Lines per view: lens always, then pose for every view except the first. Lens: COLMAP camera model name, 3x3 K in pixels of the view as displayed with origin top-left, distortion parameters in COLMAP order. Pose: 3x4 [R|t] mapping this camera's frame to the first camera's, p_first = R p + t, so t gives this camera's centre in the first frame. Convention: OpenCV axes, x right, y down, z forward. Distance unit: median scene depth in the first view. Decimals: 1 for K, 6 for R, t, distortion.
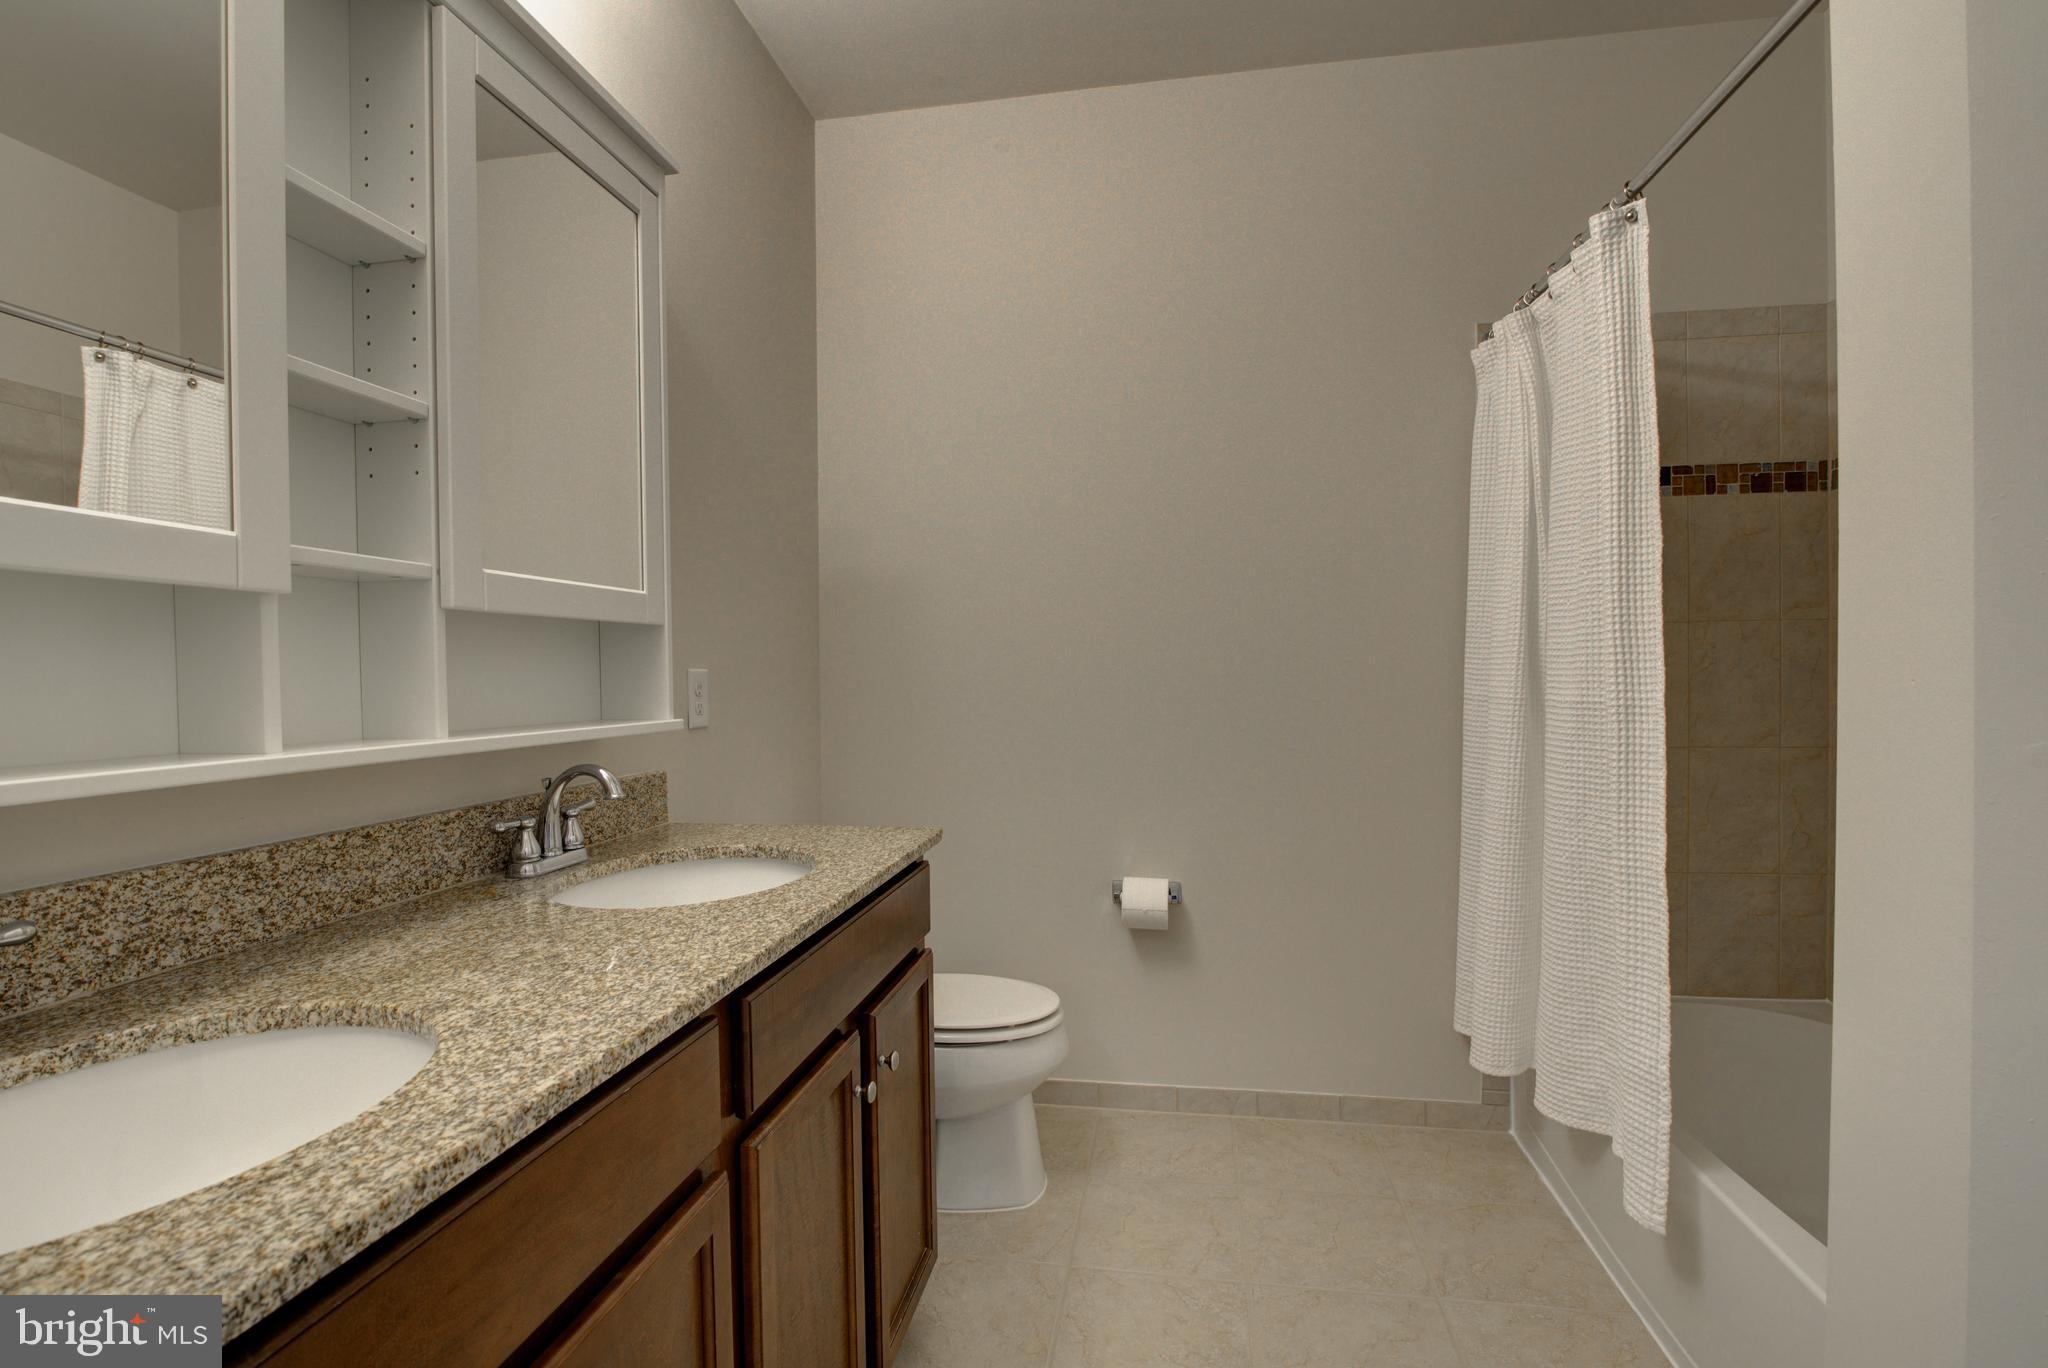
lens RADIAL K [[932.0, 0, 1040.4], [0, 932.0, 686.3], [0, 0, 1]] dist [-0.023424, 0.002190]
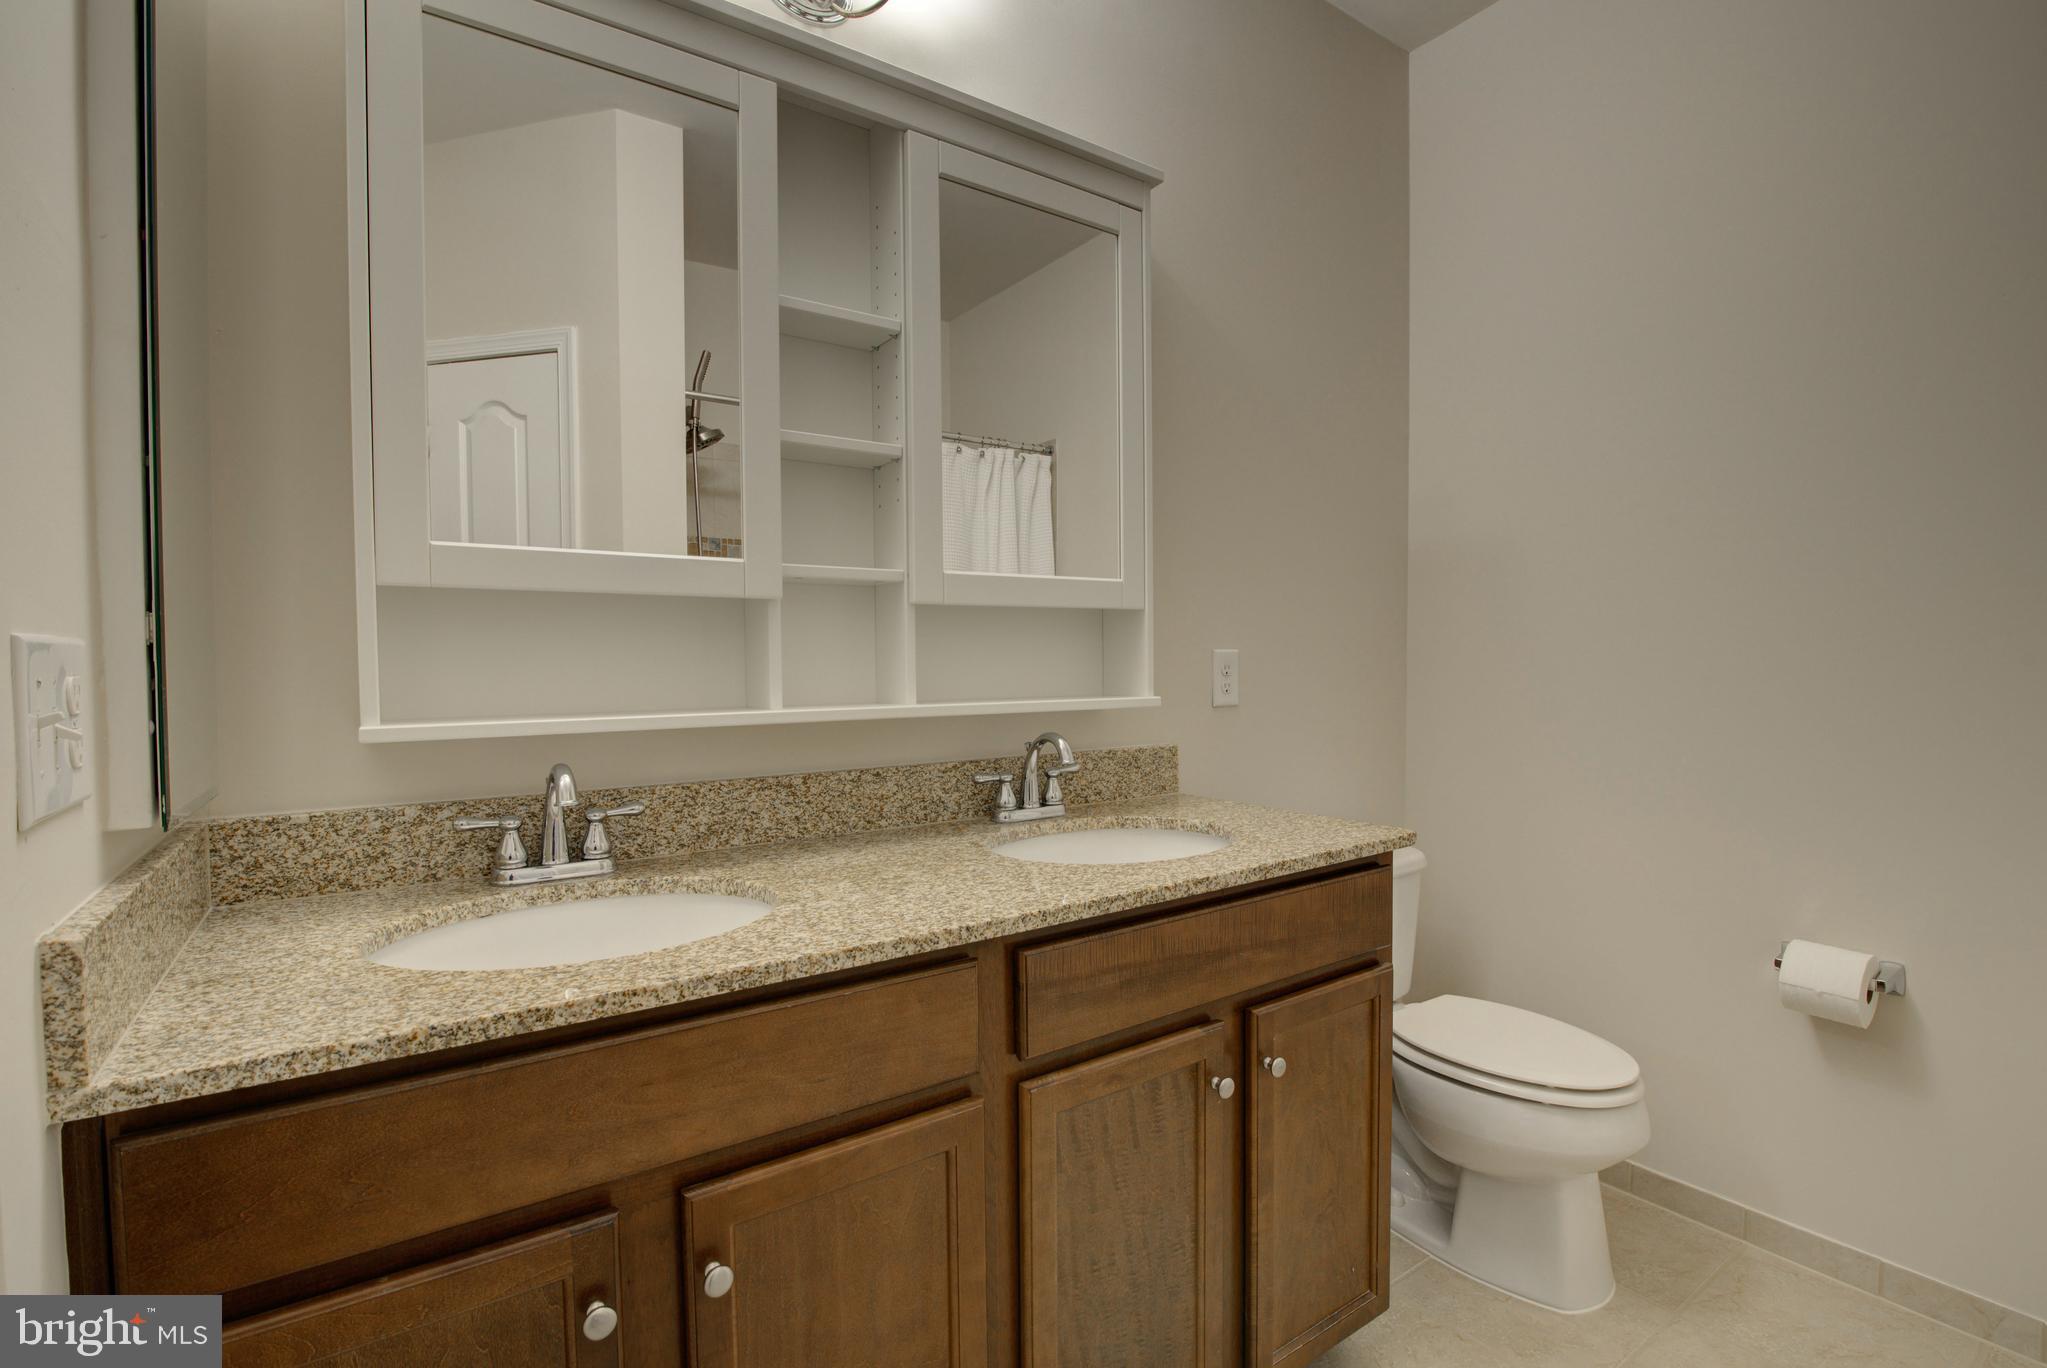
lens RADIAL K [[931.6, 0, 1040.6], [0, 931.6, 687.4], [0, 0, 1]] dist [-0.023424, 0.002190]
pose [[0.705366, 0.027422, -0.708312, 0.405551], [-0.010892, 0.999553, 0.027851, -0.006048], [0.708759, -0.011931, 0.705350, 0.212033]]
